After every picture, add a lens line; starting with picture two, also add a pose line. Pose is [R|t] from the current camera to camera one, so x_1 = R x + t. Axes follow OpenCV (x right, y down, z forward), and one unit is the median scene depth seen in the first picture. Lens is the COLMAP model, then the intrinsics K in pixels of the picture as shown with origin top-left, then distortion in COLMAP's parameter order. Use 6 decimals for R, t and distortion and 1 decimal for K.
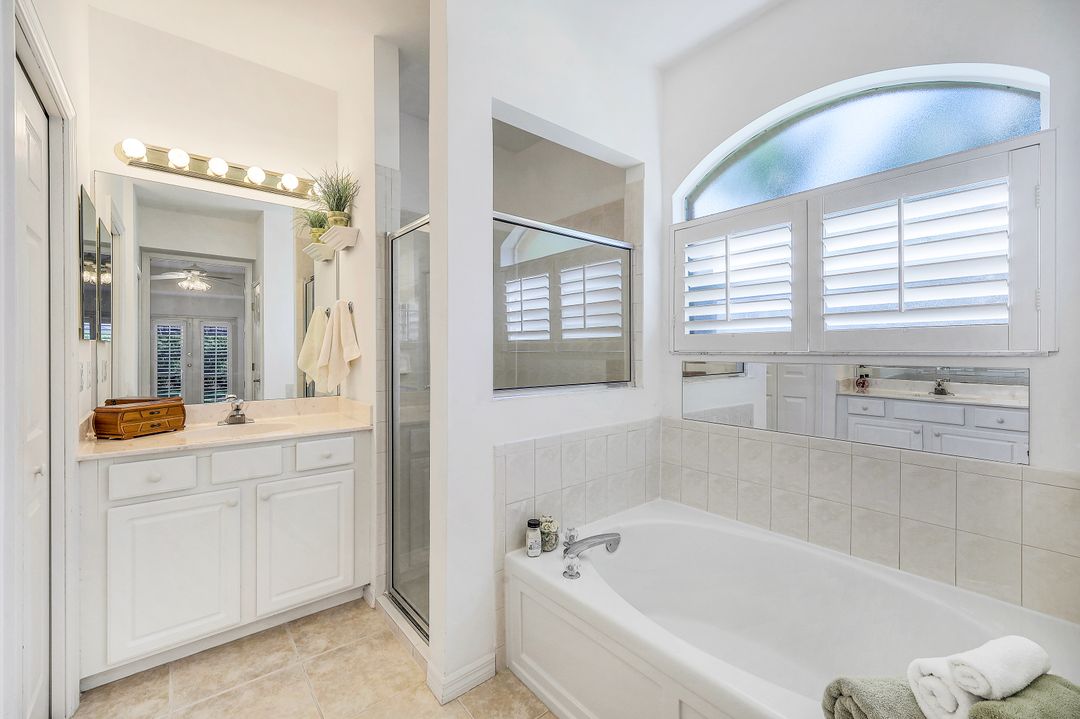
lens RADIAL K [[440.5, 0, 541.0], [0, 440.5, 353.8], [0, 0, 1]] dist [-0.001491, -0.000477]
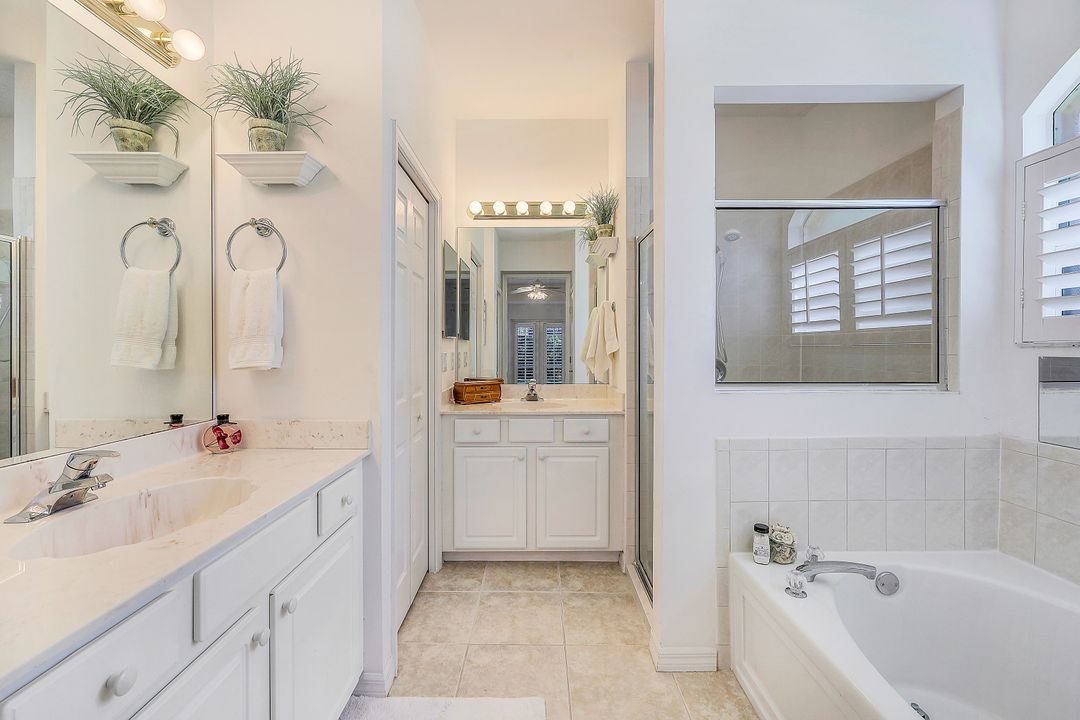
lens RADIAL K [[440.5, 0, 531.4], [0, 440.5, 351.6], [0, 0, 1]] dist [-0.001491, -0.000477]
pose [[0.773178, 0.003669, -0.634179, 0.146656], [-0.000424, 0.999986, 0.005269, 0.005116], [0.634189, -0.003805, 0.773169, -0.018786]]
